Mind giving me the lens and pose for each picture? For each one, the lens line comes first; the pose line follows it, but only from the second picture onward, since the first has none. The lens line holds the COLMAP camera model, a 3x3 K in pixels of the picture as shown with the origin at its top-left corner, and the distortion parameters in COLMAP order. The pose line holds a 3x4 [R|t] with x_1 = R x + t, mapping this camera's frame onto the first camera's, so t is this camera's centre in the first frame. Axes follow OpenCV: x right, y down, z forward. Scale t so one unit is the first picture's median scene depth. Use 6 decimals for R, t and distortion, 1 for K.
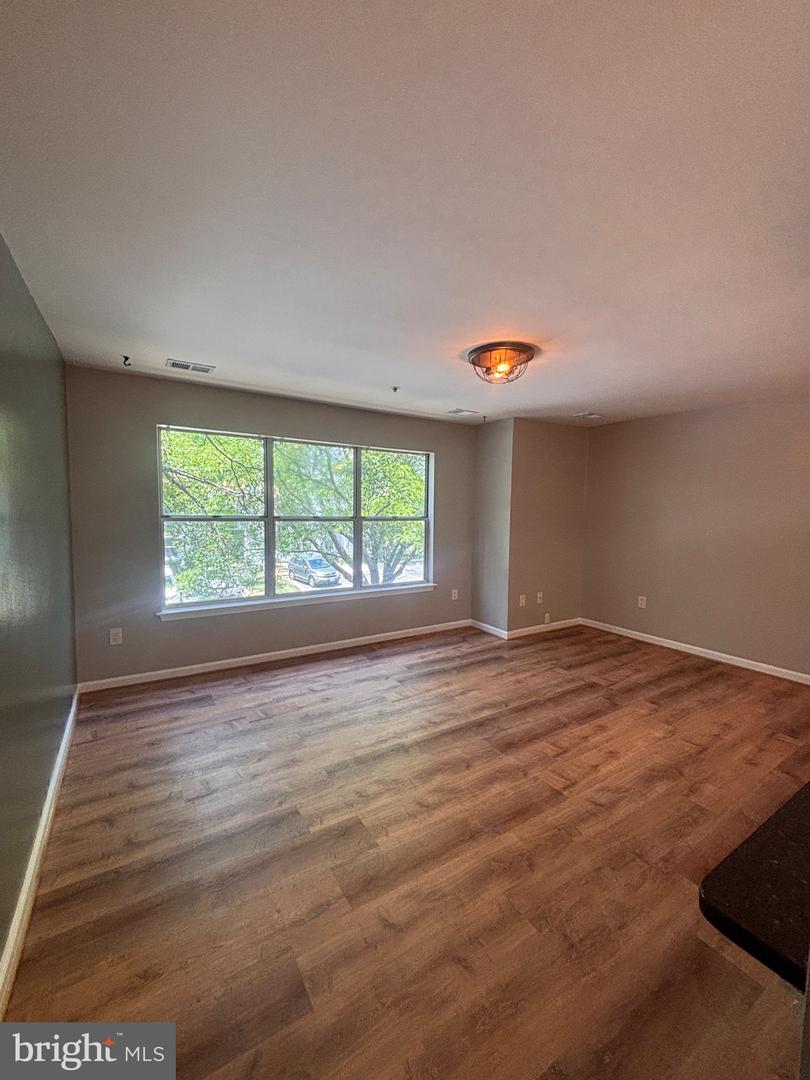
lens RADIAL K [[441.9, 0, 408.1], [0, 441.9, 539.7], [0, 0, 1]] dist [0.006466, 0.000377]
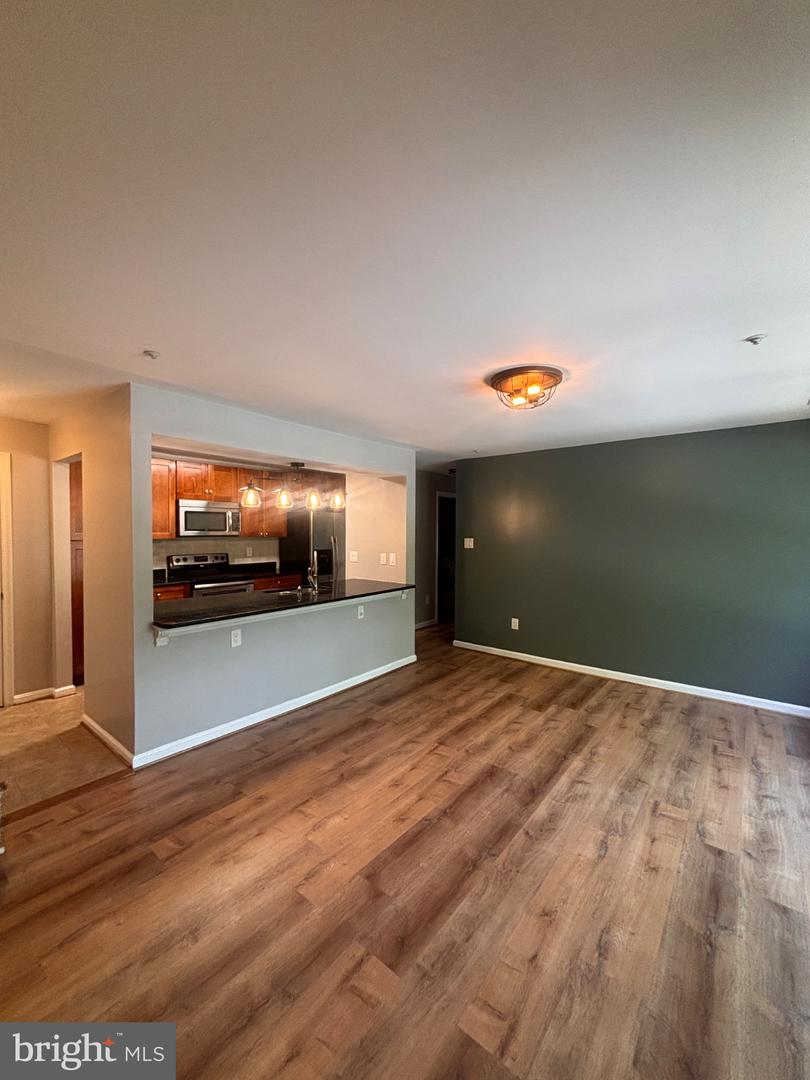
lens RADIAL K [[436.2, 0, 403.7], [0, 436.2, 540.9], [0, 0, 1]] dist [0.002101, 0.000173]
pose [[-0.949156, -0.011777, -0.314586, 0.726894], [-0.043952, 0.994470, 0.095380, -0.152347], [0.311723, 0.104357, -0.944425, 1.793144]]
